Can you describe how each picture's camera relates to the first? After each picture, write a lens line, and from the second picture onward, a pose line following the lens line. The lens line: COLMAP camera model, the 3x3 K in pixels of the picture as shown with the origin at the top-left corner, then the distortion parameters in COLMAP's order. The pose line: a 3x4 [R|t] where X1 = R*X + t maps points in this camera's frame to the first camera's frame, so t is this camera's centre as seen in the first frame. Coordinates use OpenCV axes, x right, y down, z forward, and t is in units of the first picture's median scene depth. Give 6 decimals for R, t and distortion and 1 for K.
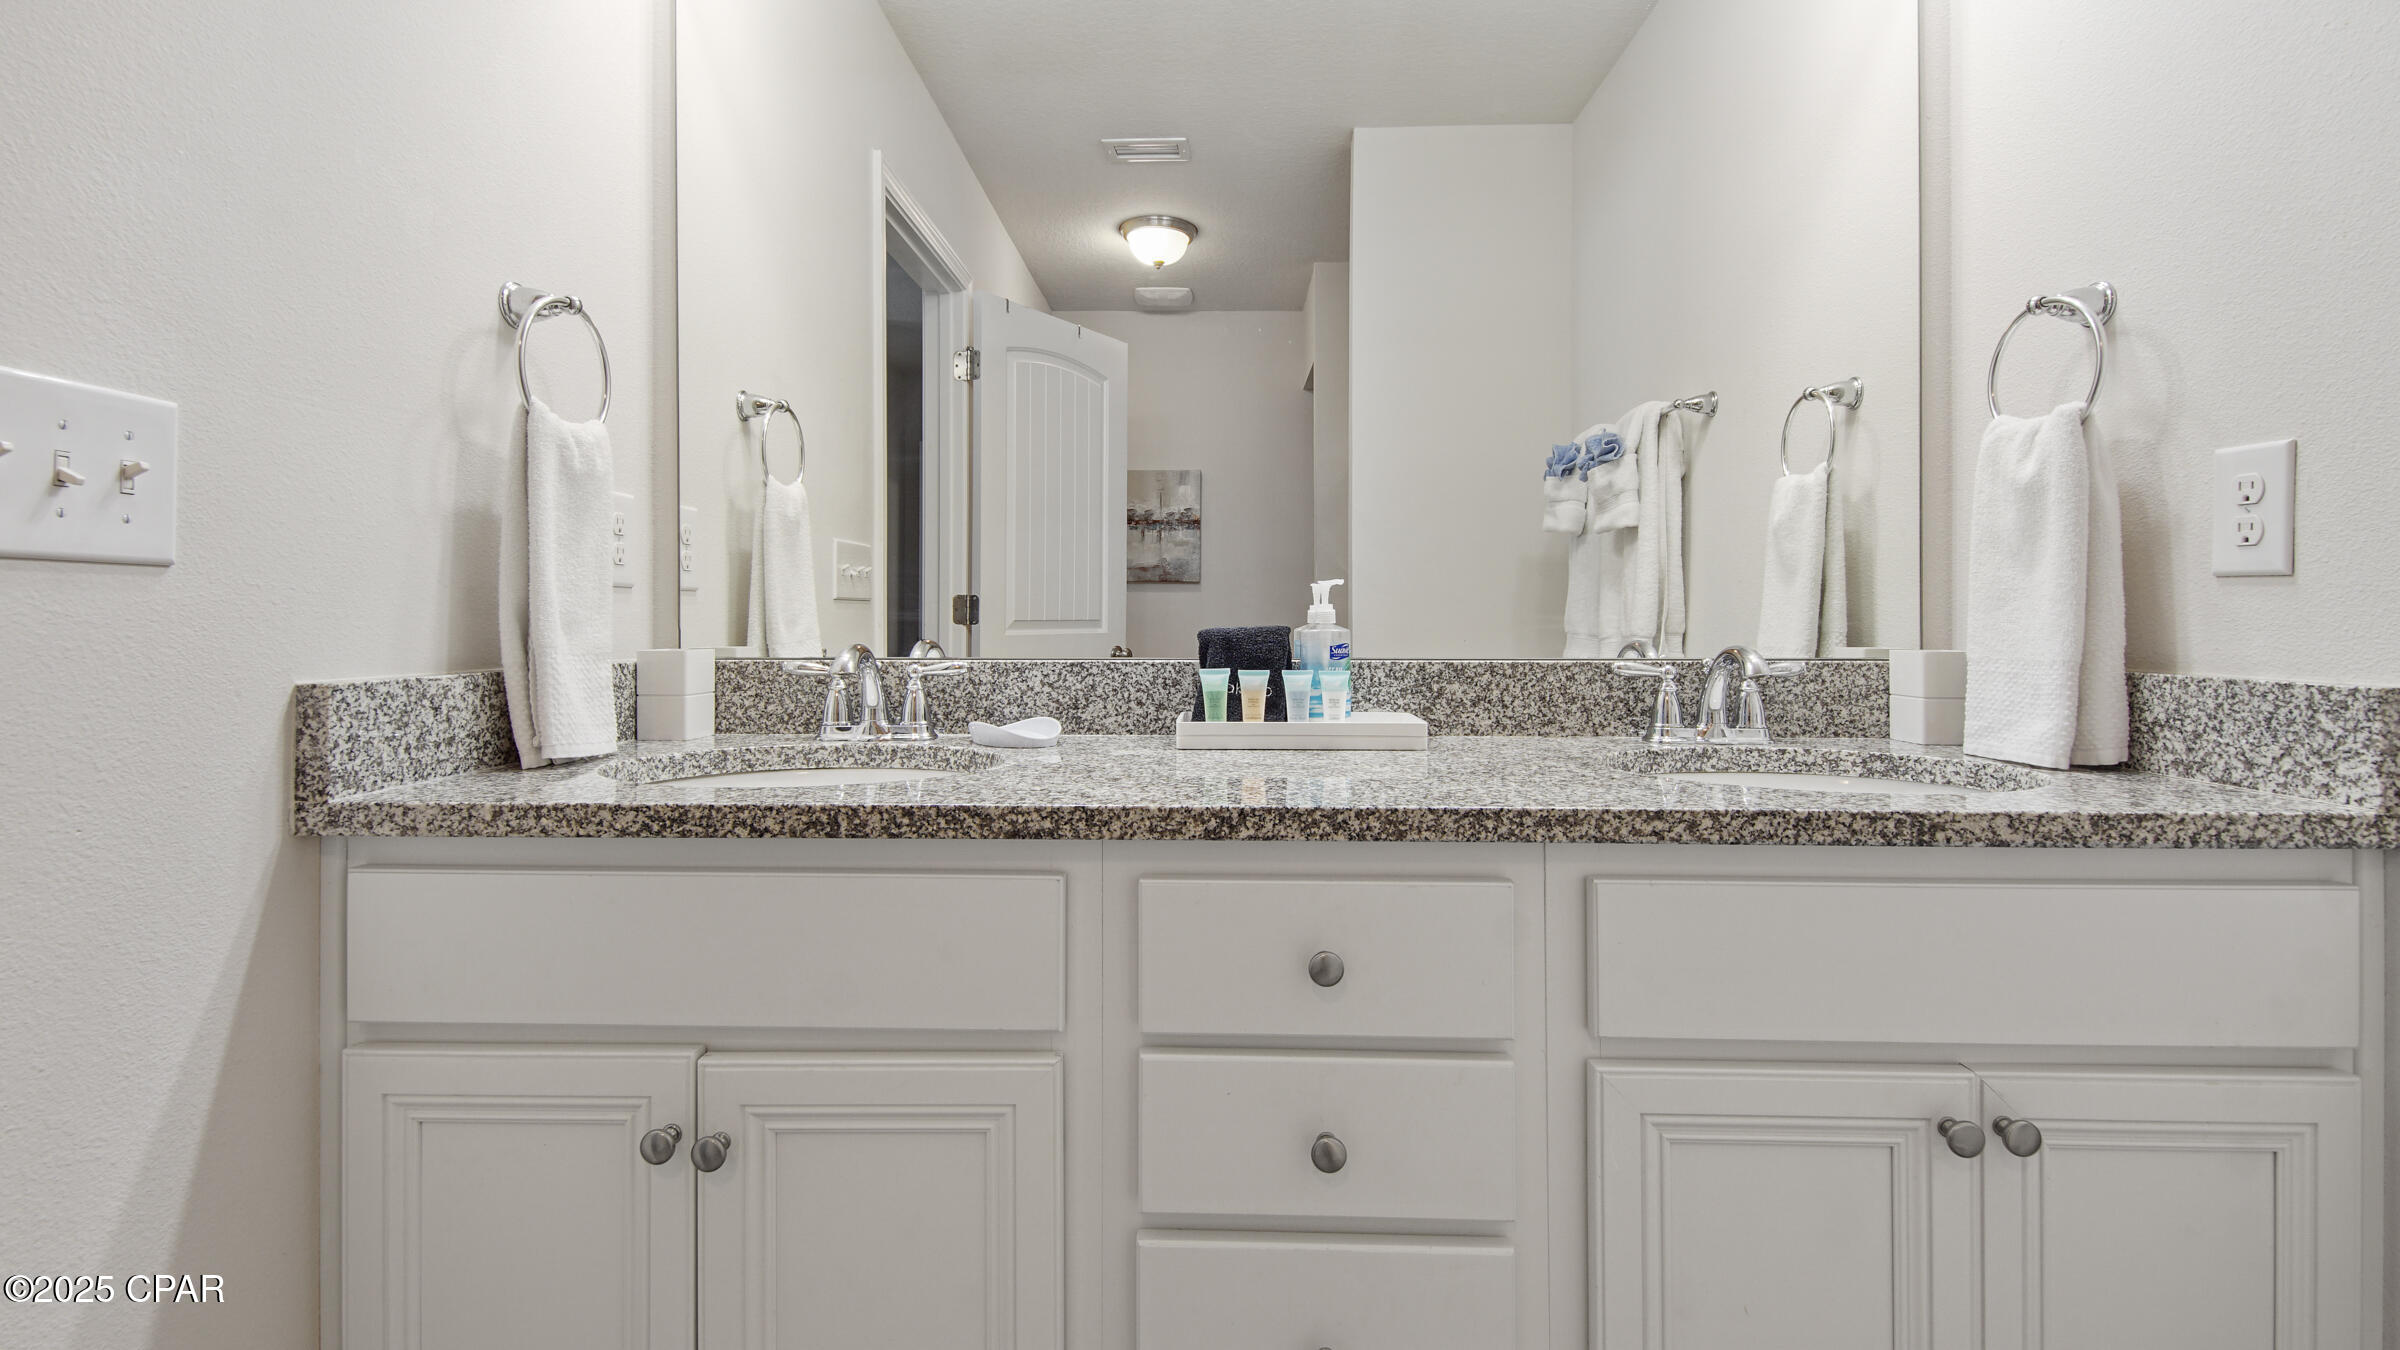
lens RADIAL K [[1044.7, 0, 1203.3], [0, 1044.7, 627.8], [0, 0, 1]] dist [0.015888, -0.015509]
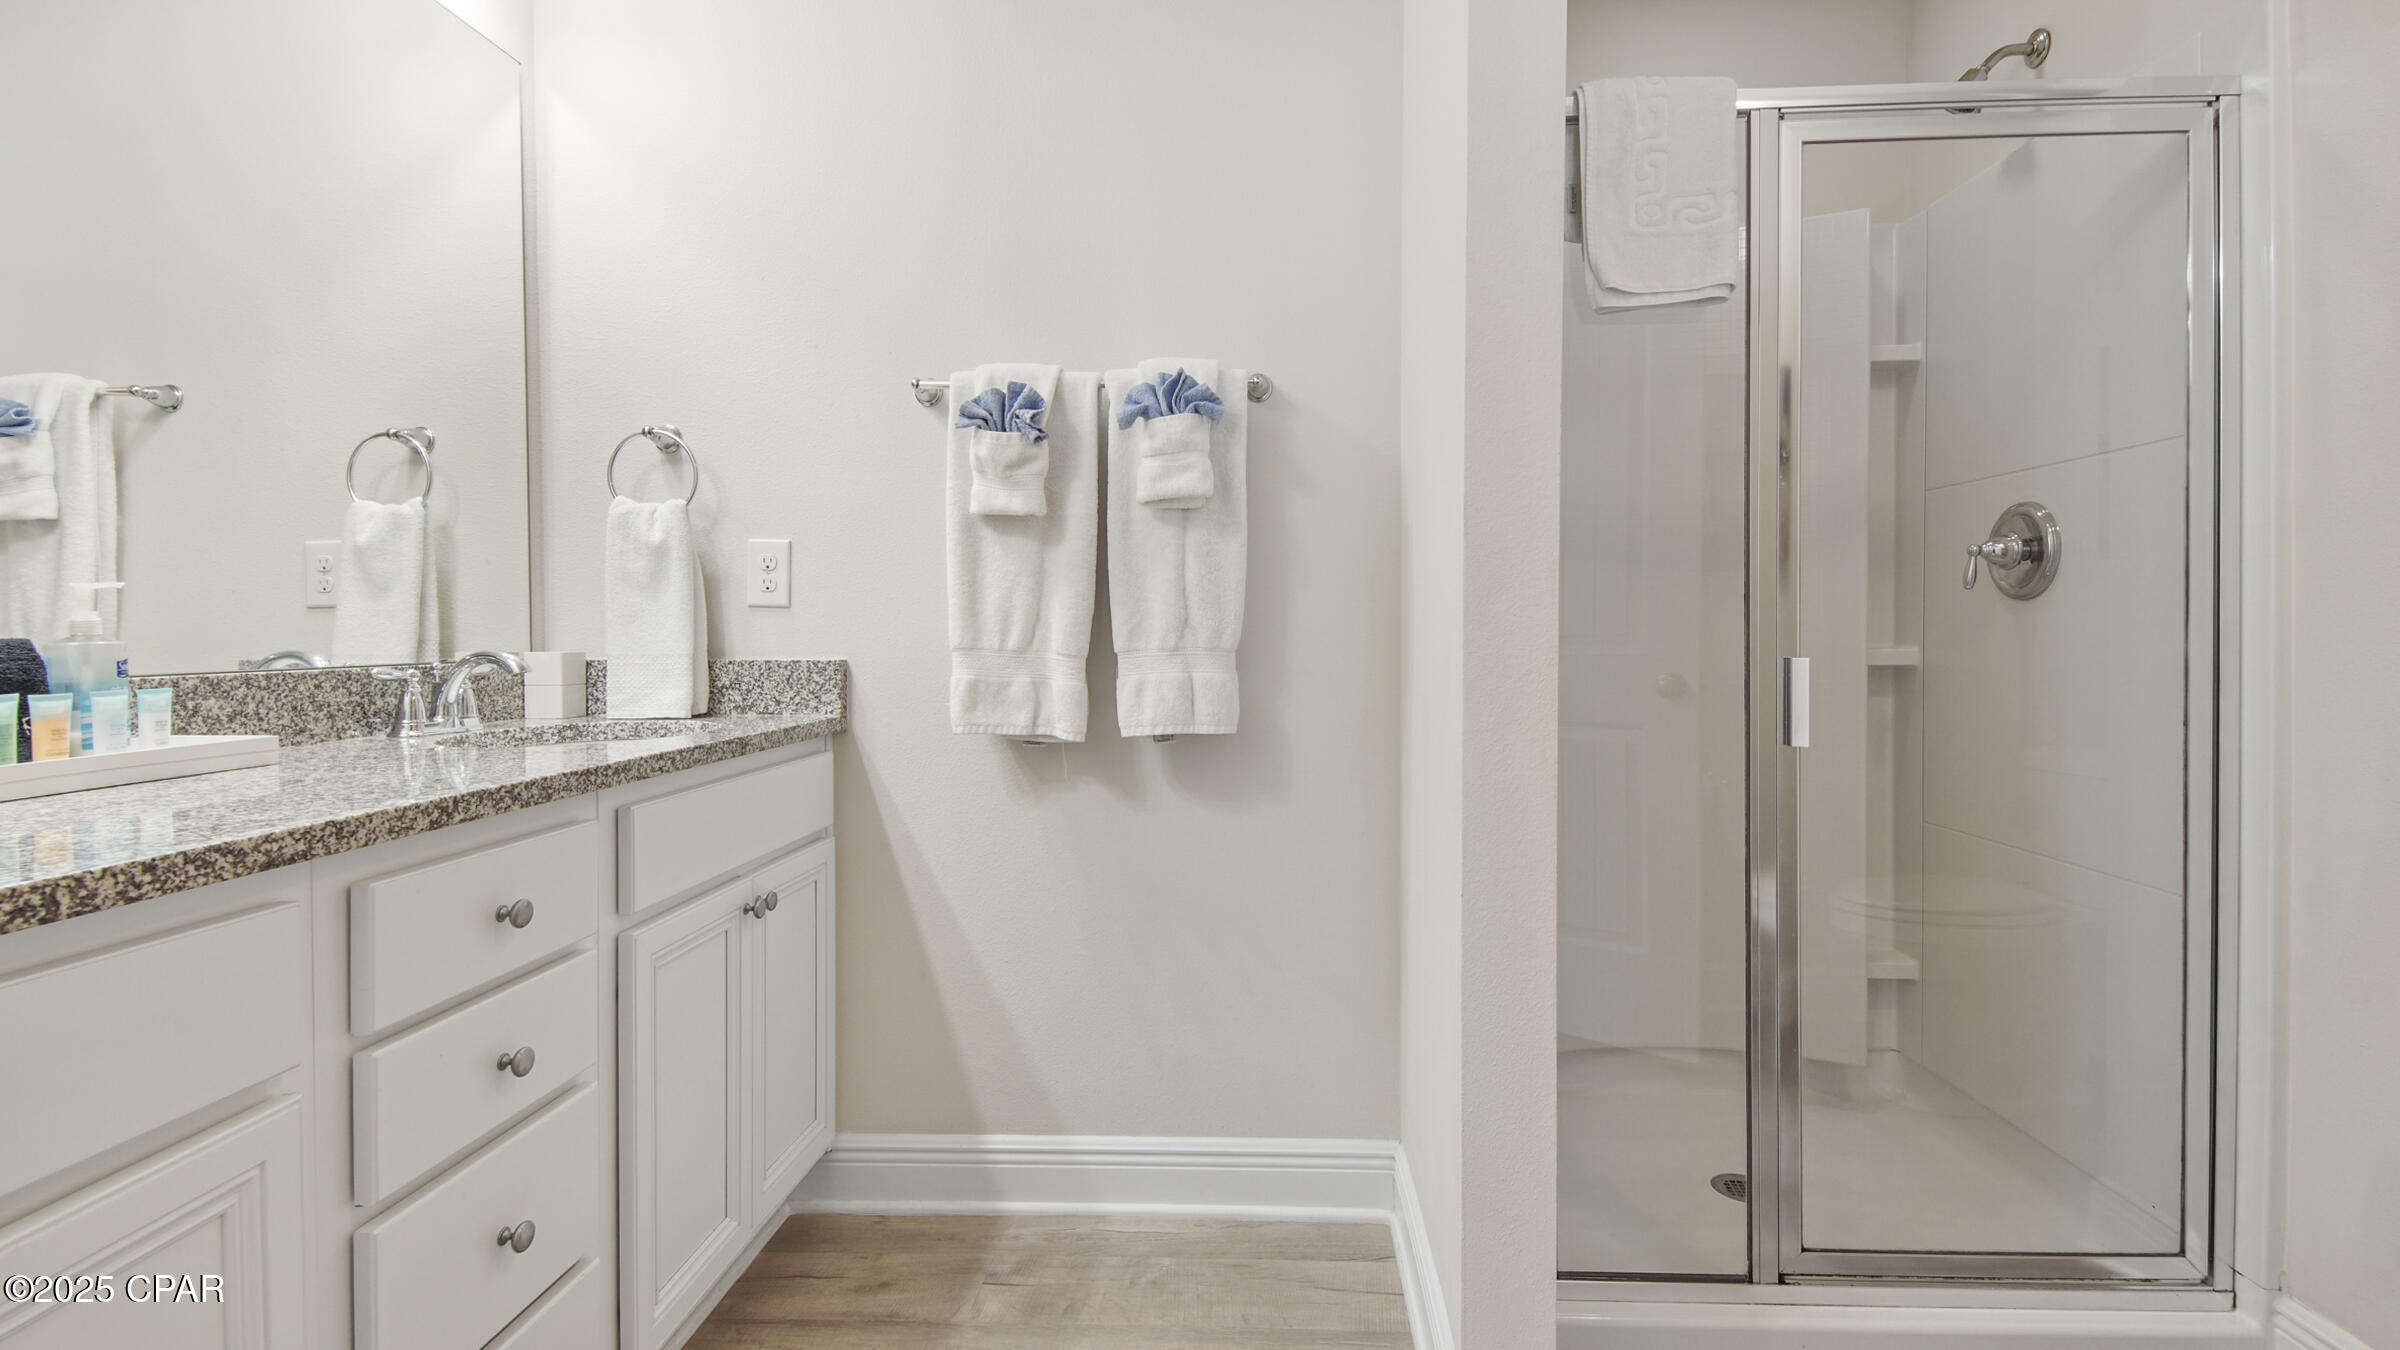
lens RADIAL K [[1044.7, 0, 1203.3], [0, 1044.7, 627.8], [0, 0, 1]] dist [0.015888, -0.015509]
pose [[0.028524, 0.000542, 0.999593, -1.046050], [0.008914, 0.999960, -0.000797, -0.002096], [-0.999553, 0.008933, 0.028518, 0.149780]]
